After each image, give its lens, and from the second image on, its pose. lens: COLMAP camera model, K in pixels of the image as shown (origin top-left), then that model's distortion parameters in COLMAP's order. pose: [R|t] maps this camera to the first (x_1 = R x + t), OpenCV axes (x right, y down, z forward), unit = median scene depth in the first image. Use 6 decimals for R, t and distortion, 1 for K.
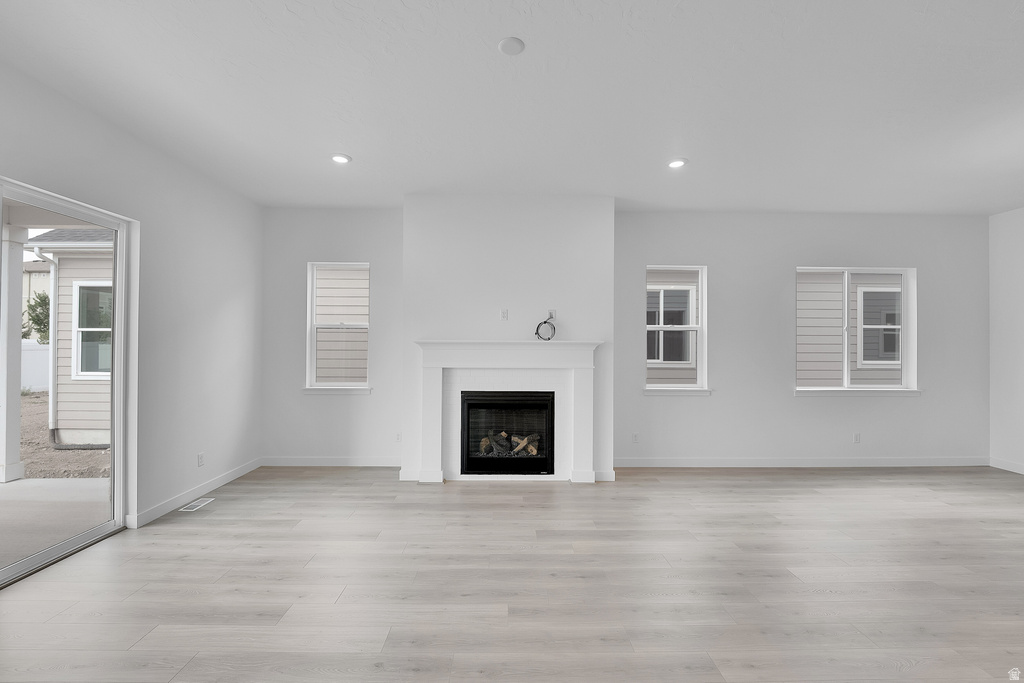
lens RADIAL K [[424.7, 0, 517.6], [0, 424.7, 341.0], [0, 0, 1]] dist [-0.012290, -0.000308]
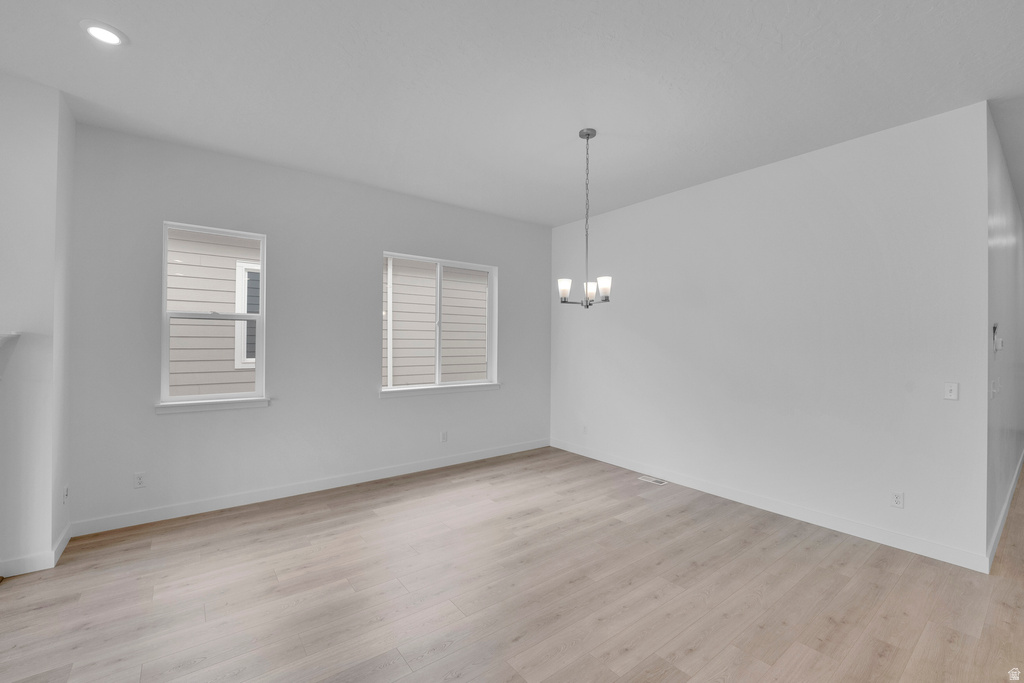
lens RADIAL K [[424.7, 0, 515.2], [0, 424.7, 341.8], [0, 0, 1]] dist [-0.012290, -0.000308]
pose [[0.798681, 0.000685, 0.601754, 0.391627], [-0.008734, 0.999907, 0.010454, 0.001239], [-0.601691, -0.013605, 0.798613, 0.143228]]
